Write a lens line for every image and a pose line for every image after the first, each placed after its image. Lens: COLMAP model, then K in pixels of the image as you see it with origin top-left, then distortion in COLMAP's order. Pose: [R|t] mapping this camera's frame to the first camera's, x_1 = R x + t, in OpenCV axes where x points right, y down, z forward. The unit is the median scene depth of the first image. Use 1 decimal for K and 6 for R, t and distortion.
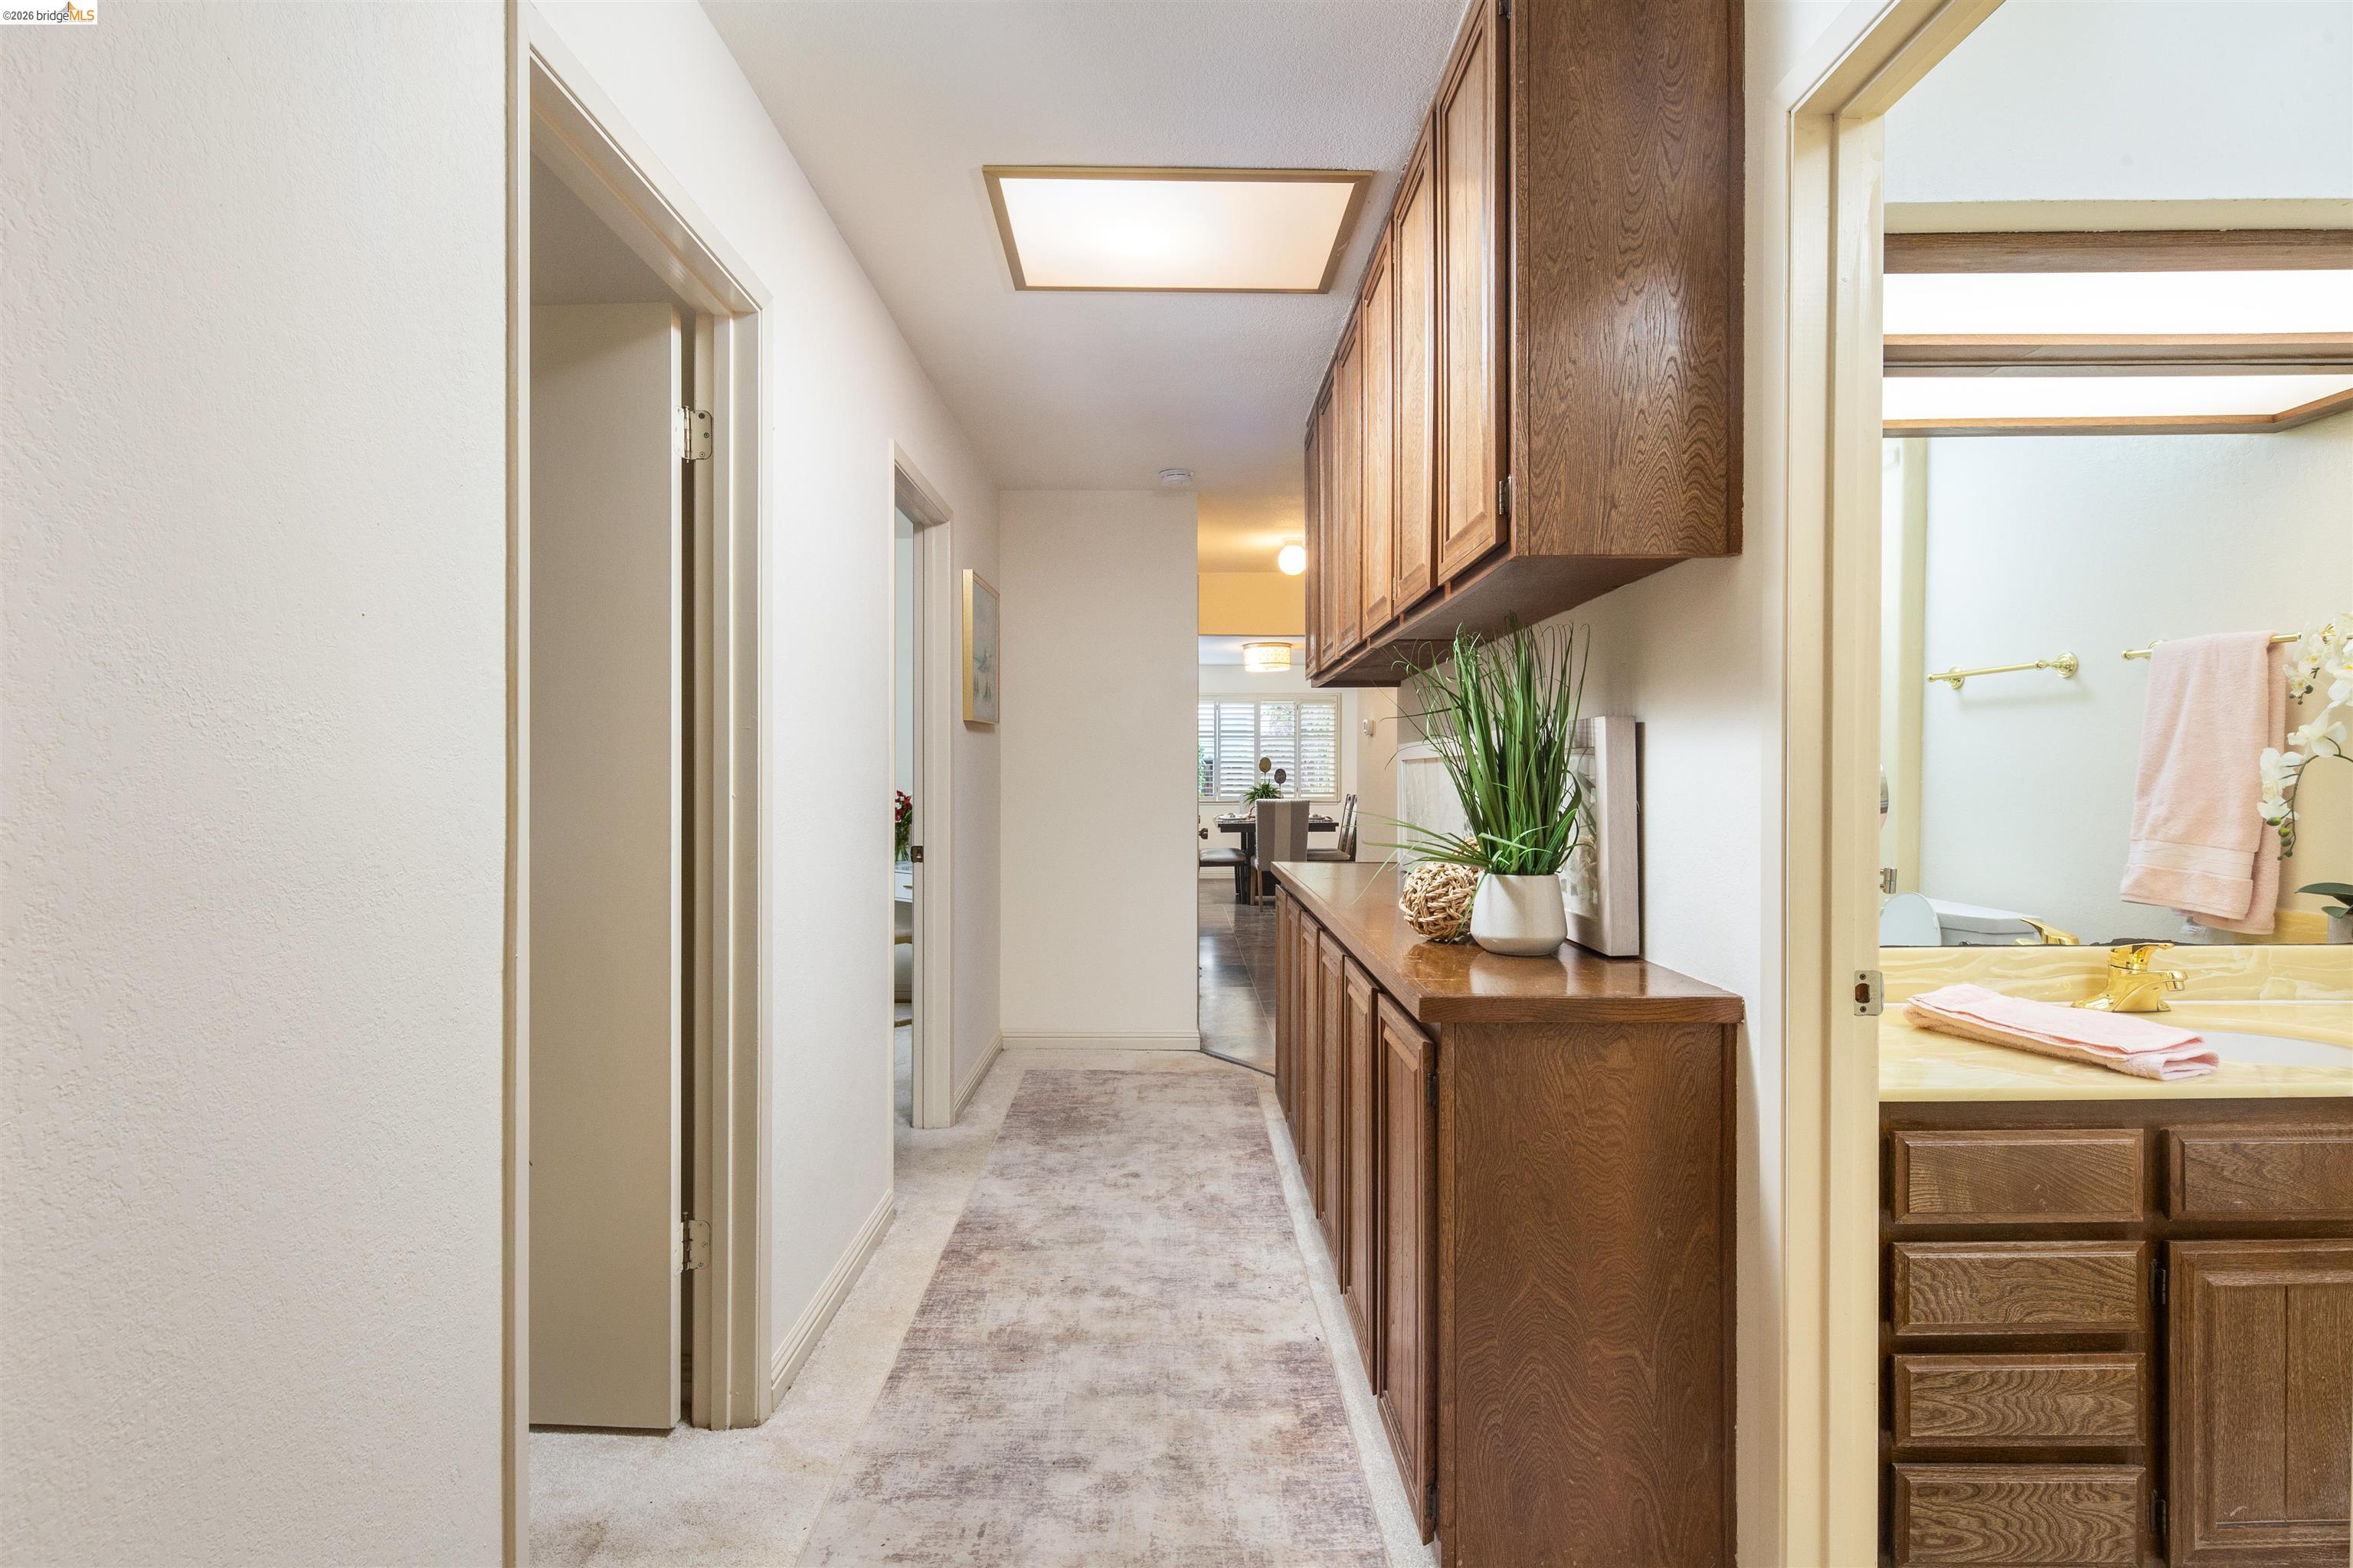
lens RADIAL K [[1154.3, 0, 1178.0], [0, 1154.3, 779.6], [0, 0, 1]] dist [0.008676, -0.004426]
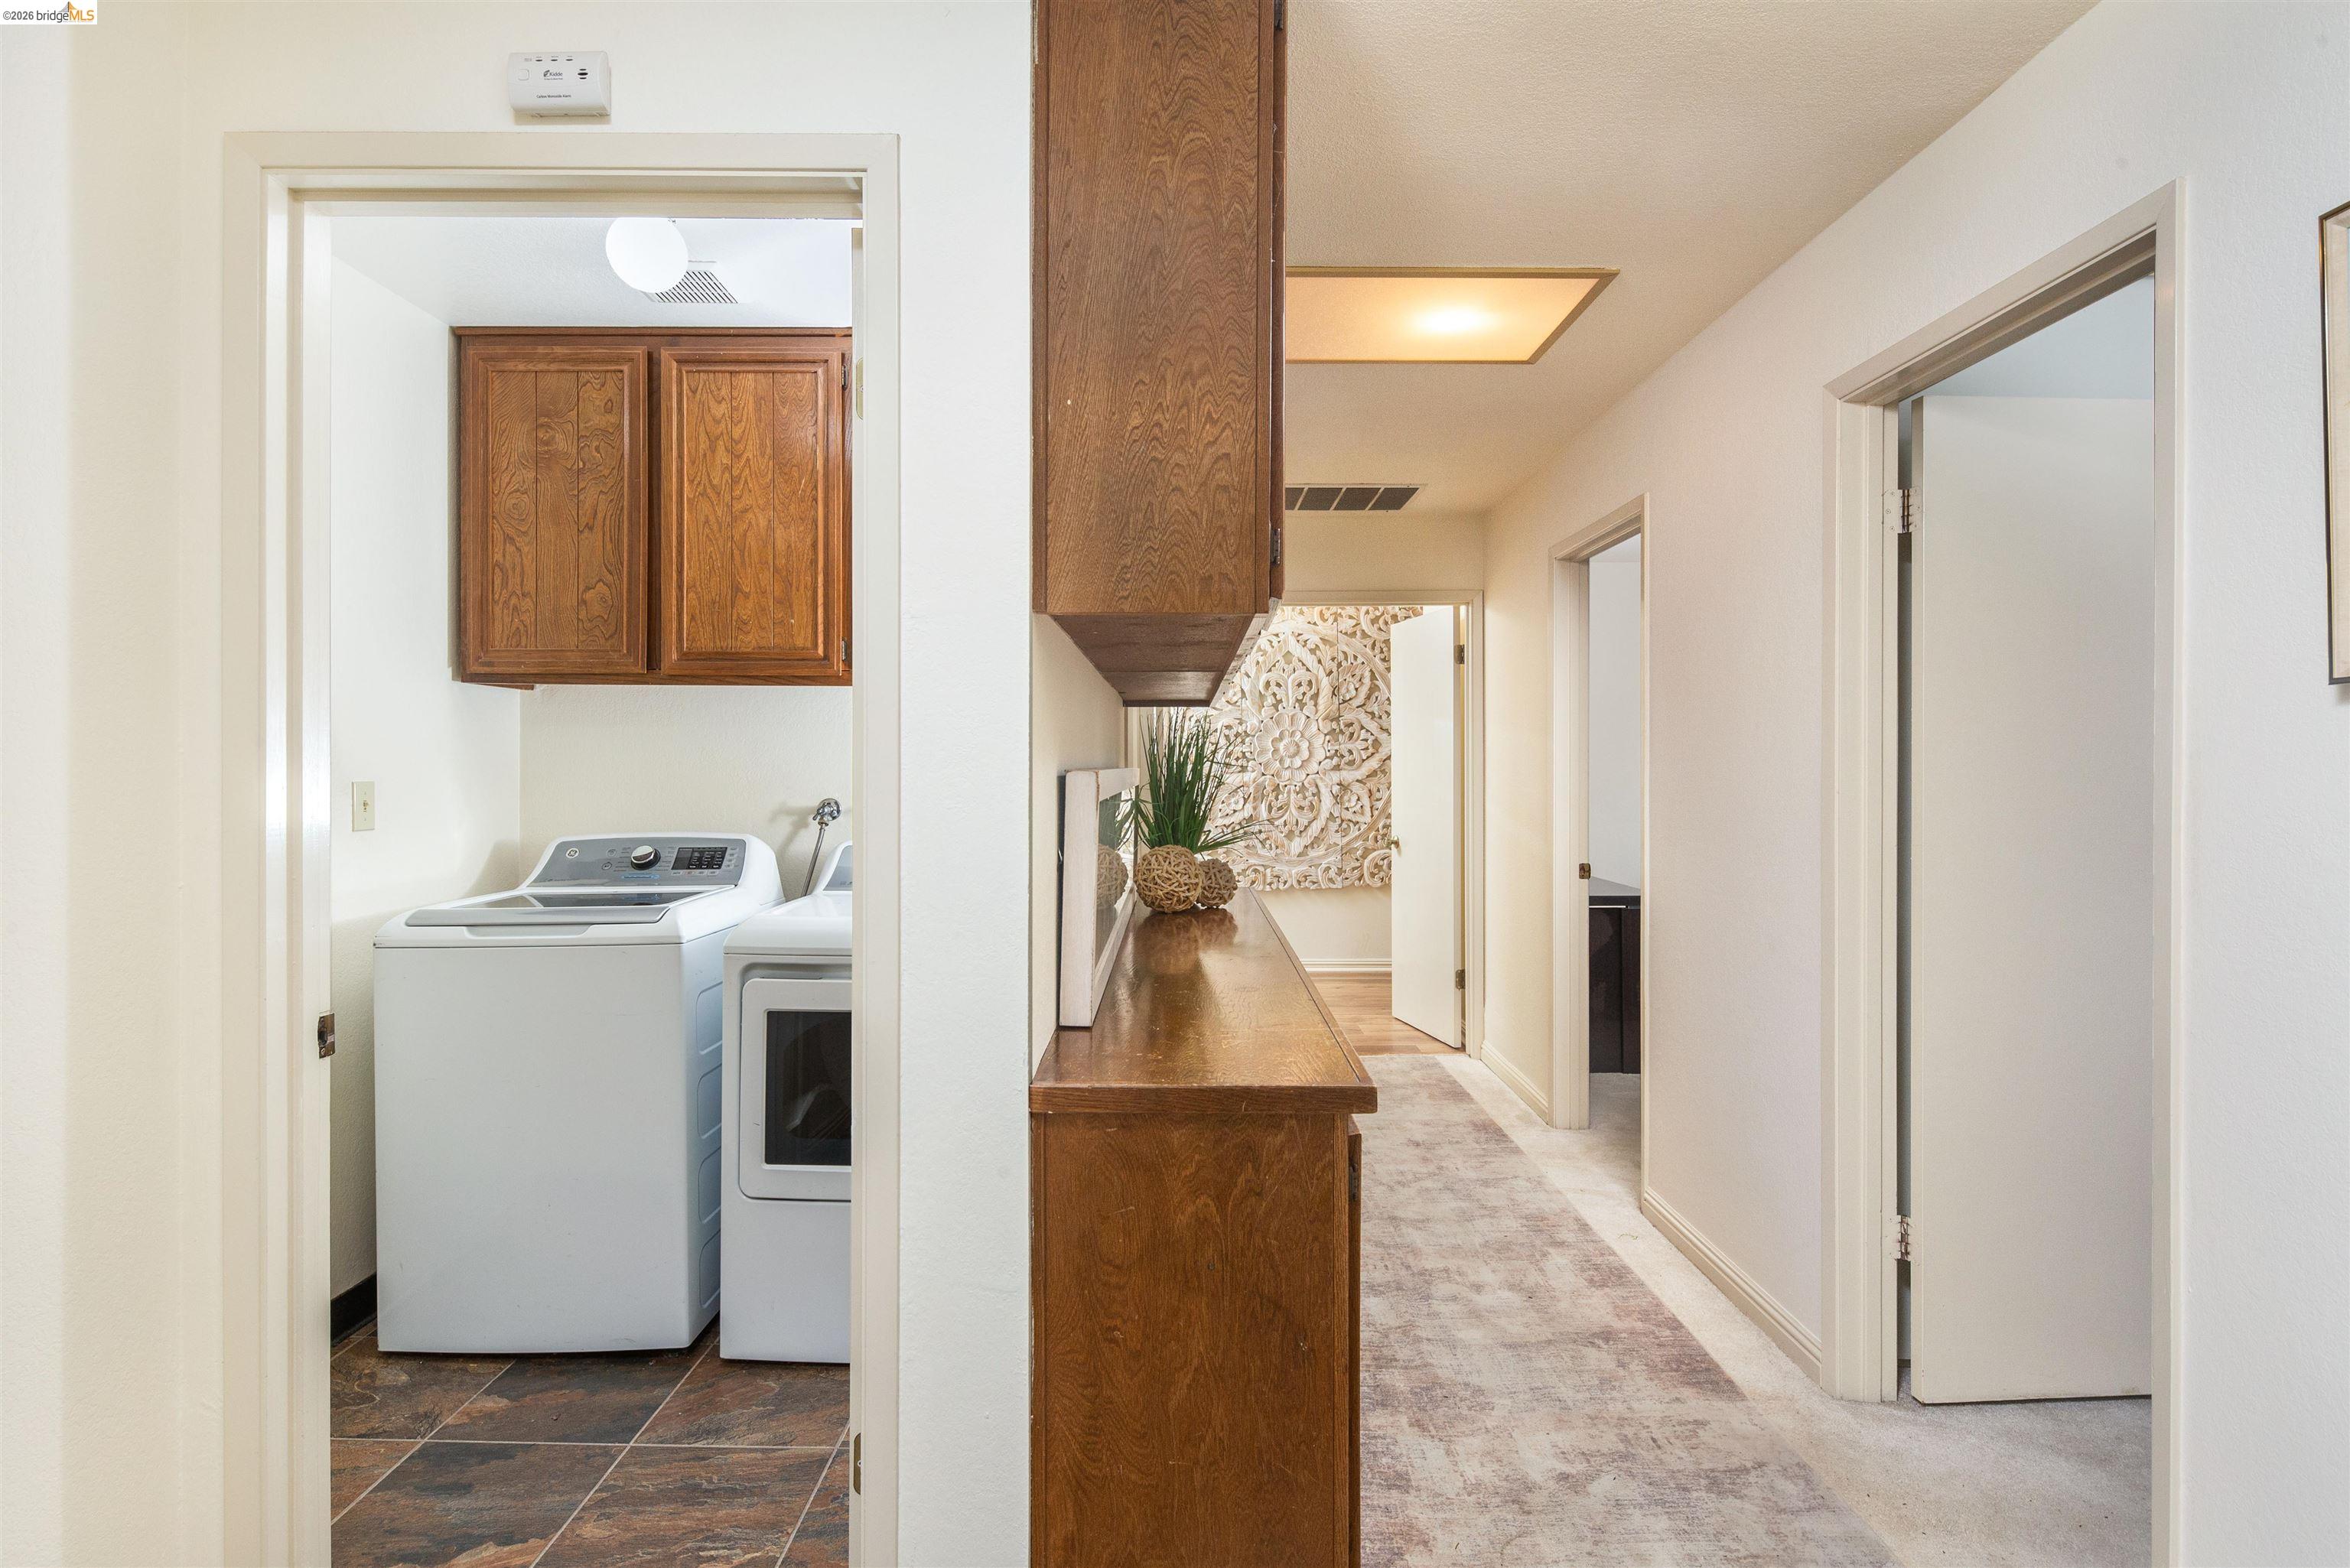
lens RADIAL K [[1152.8, 0, 1174.6], [0, 1152.8, 775.5], [0, 0, 1]] dist [0.008676, -0.004426]
pose [[-0.999872, 0.001814, 0.015921, 0.203860], [0.001916, 0.999978, 0.006362, -0.043394], [-0.015909, 0.006392, -0.999853, 2.061333]]
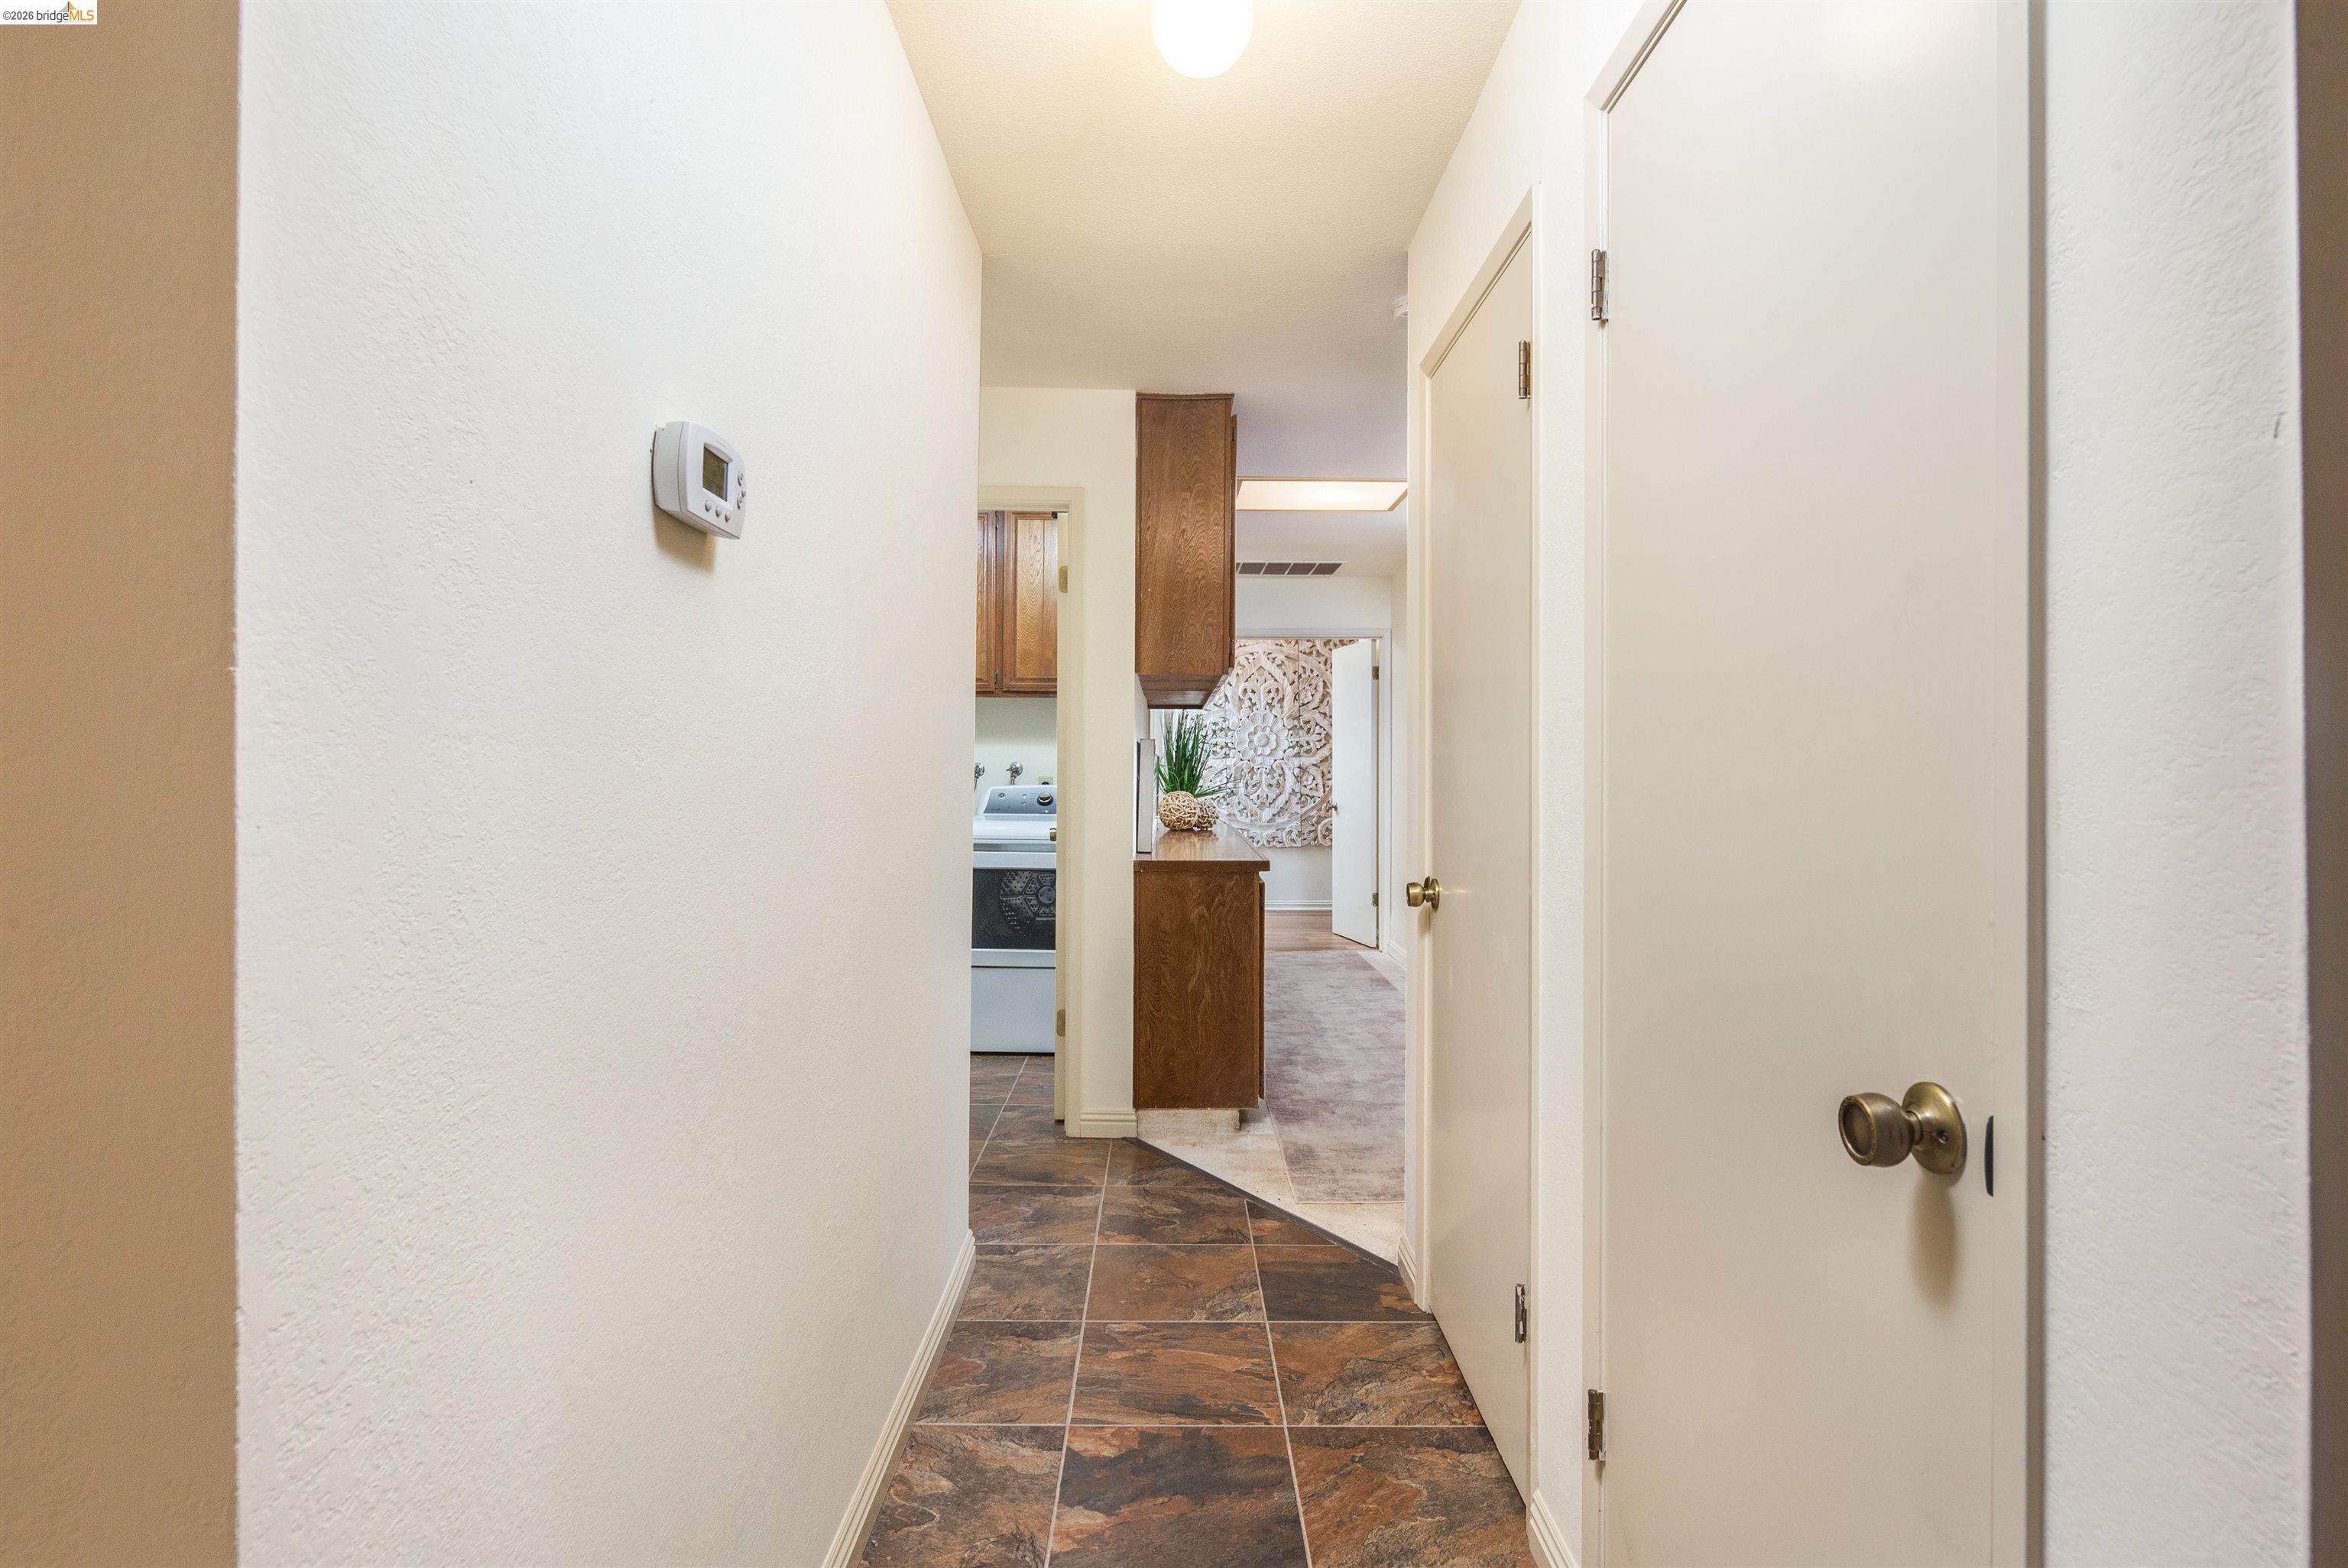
lens RADIAL K [[1151.7, 0, 1176.9], [0, 1151.7, 777.0], [0, 0, 1]] dist [0.008676, -0.004426]
pose [[-0.999992, -0.001327, 0.003822, 0.224121], [-0.001296, 0.999966, 0.008174, -0.004309], [-0.003833, 0.008169, -0.999959, 2.906704]]
